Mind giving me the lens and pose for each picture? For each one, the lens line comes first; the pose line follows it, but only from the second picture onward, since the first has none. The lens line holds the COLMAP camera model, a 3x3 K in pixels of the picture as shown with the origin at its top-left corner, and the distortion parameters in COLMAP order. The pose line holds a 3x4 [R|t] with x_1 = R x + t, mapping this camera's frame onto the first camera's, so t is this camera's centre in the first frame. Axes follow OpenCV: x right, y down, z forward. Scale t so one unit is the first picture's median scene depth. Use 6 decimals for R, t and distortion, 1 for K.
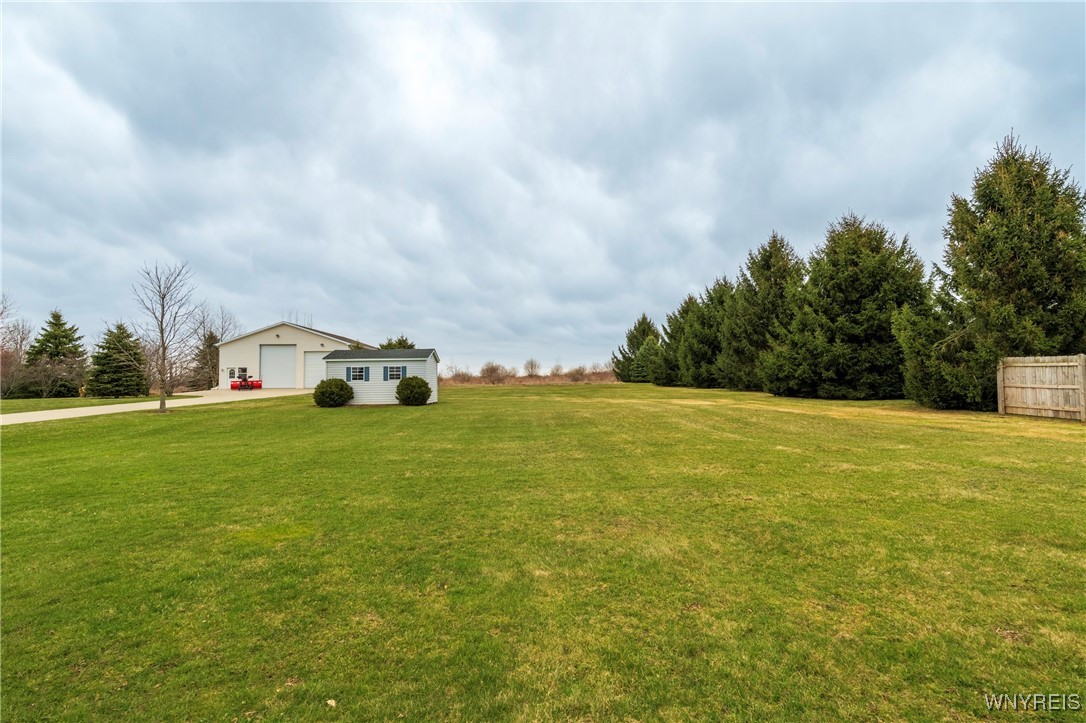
lens RADIAL K [[488.6, 0, 543.0], [0, 488.6, 361.5], [0, 0, 1]] dist [0.001191, -0.000146]
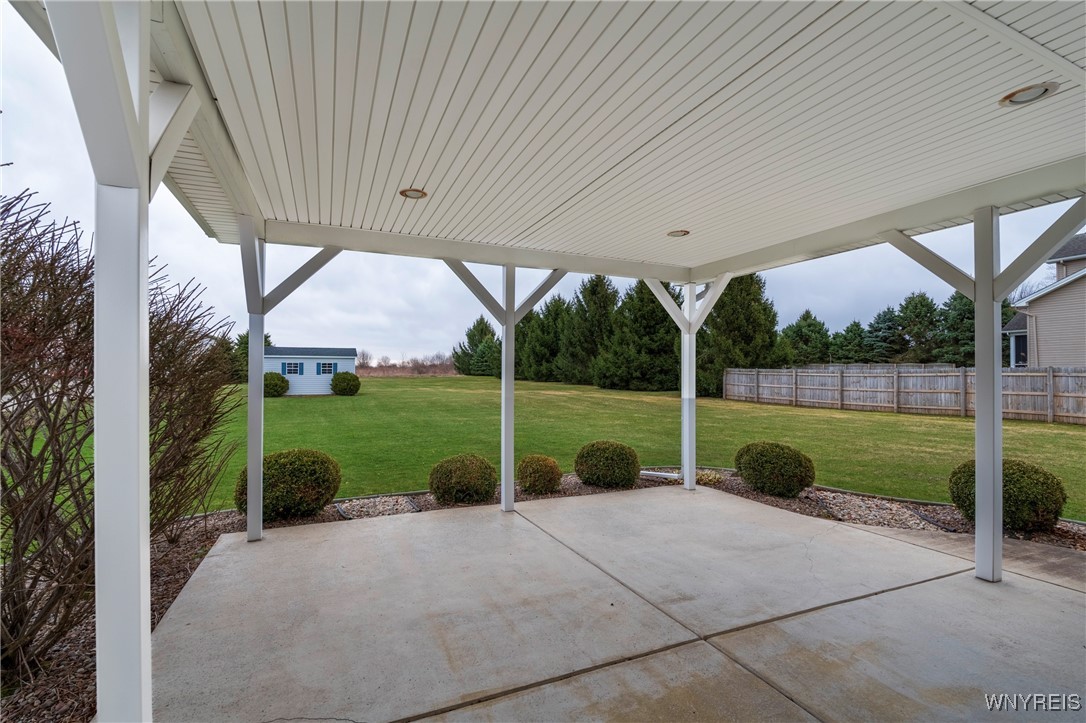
lens RADIAL K [[488.6, 0, 543.0], [0, 488.6, 361.5], [0, 0, 1]] dist [0.001191, -0.000146]
pose [[0.924711, 0.023900, 0.379920, -0.253338], [-0.030910, 0.999446, 0.012362, -0.022668], [-0.379414, -0.023174, 0.924937, -0.280956]]
